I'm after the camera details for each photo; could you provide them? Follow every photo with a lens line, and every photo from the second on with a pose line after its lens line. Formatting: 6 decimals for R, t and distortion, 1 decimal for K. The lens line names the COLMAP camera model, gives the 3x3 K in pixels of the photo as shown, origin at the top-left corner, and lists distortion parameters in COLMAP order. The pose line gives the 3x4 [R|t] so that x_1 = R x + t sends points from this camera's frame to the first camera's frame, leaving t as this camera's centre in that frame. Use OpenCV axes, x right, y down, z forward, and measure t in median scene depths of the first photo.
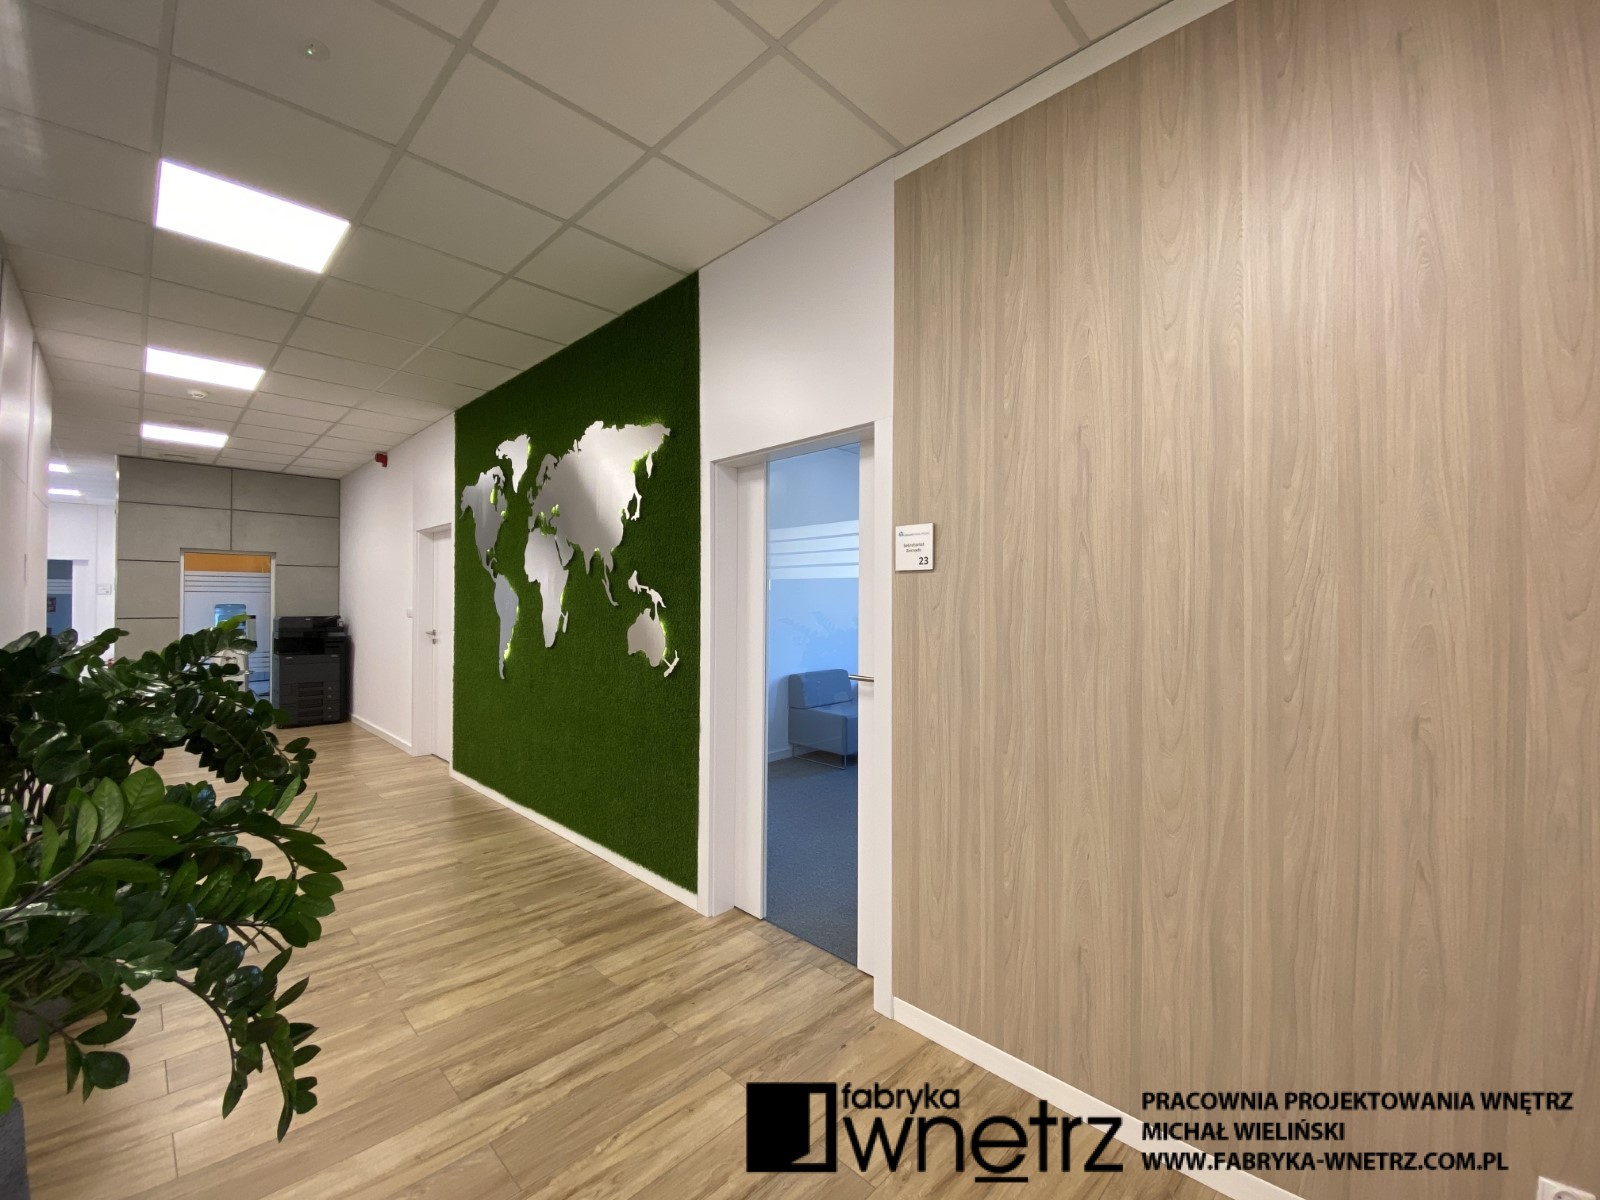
lens RADIAL K [[652.8, 0, 797.6], [0, 652.8, 590.6], [0, 0, 1]] dist [-0.003158, -0.008067]
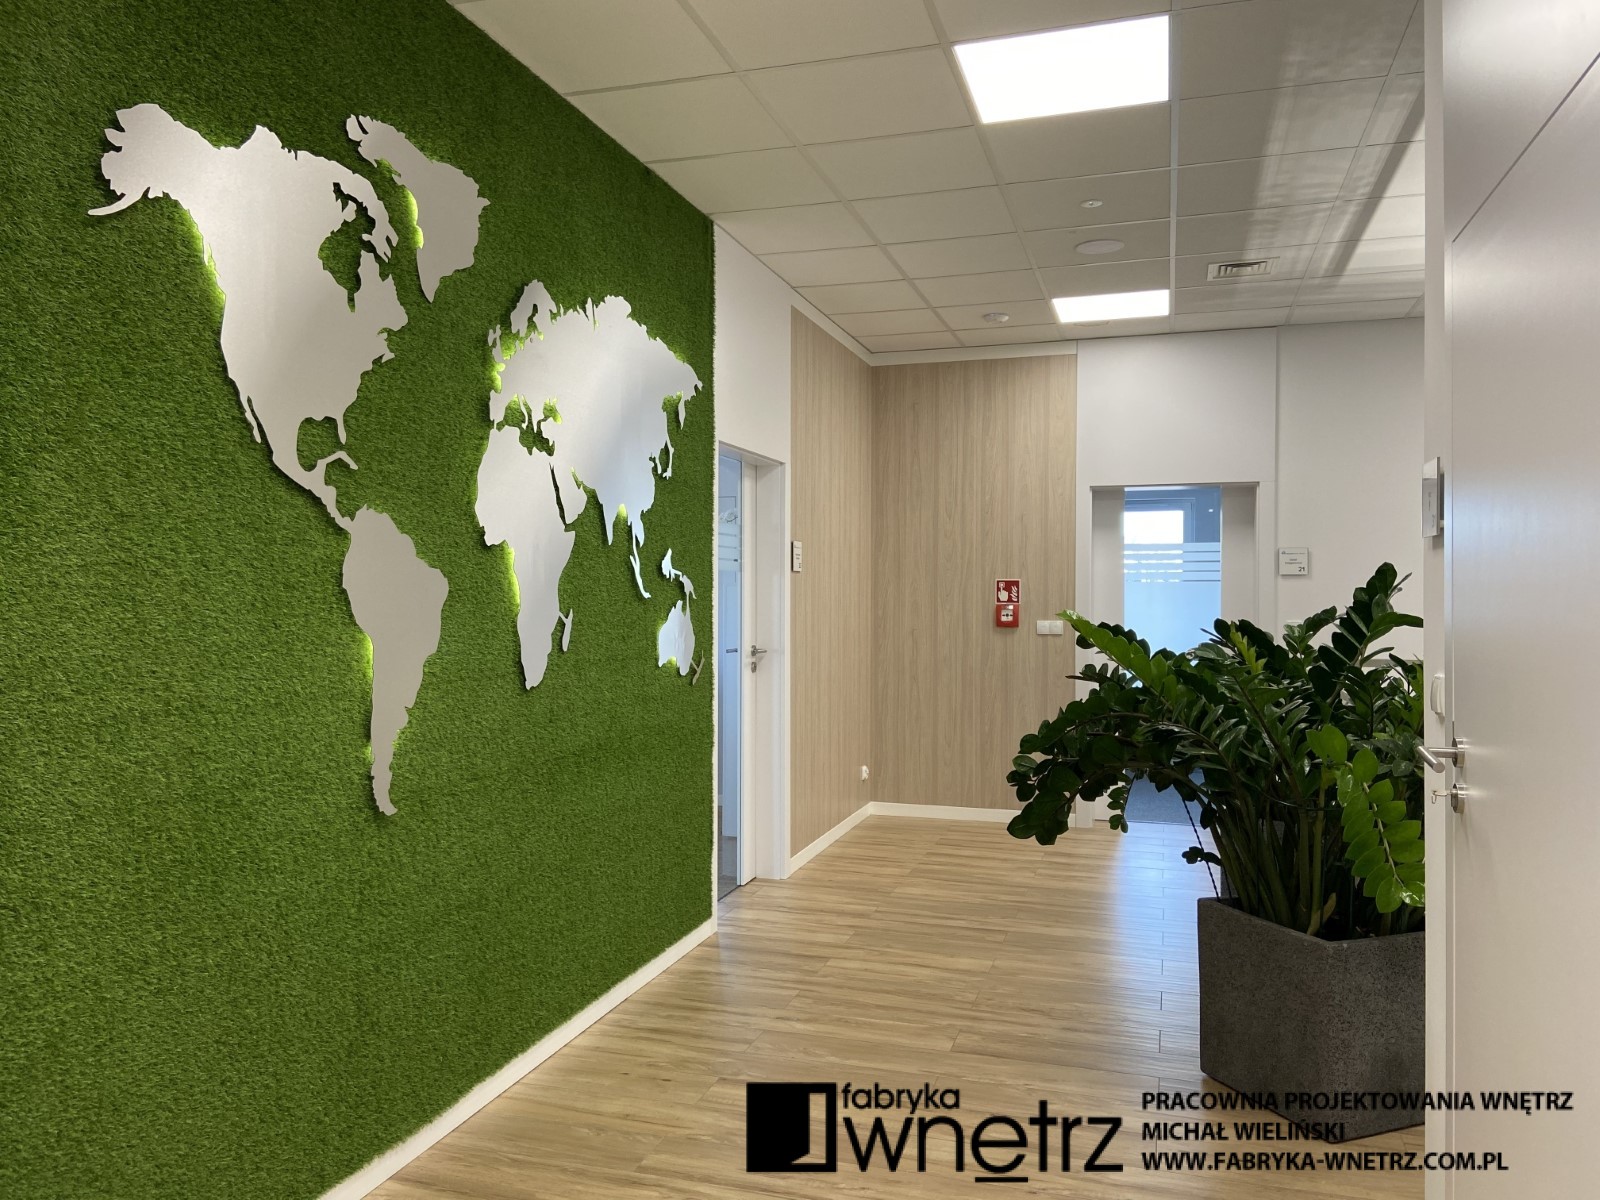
lens RADIAL K [[1215.0, 0, 796.8], [0, 1215.0, 599.8], [0, 0, 1]] dist [0.040070, -0.031049]
pose [[-0.461879, -0.003922, 0.886934, -1.562118], [-0.013509, 0.999905, -0.002613, 0.028759], [-0.886840, -0.013189, -0.461888, 1.540406]]
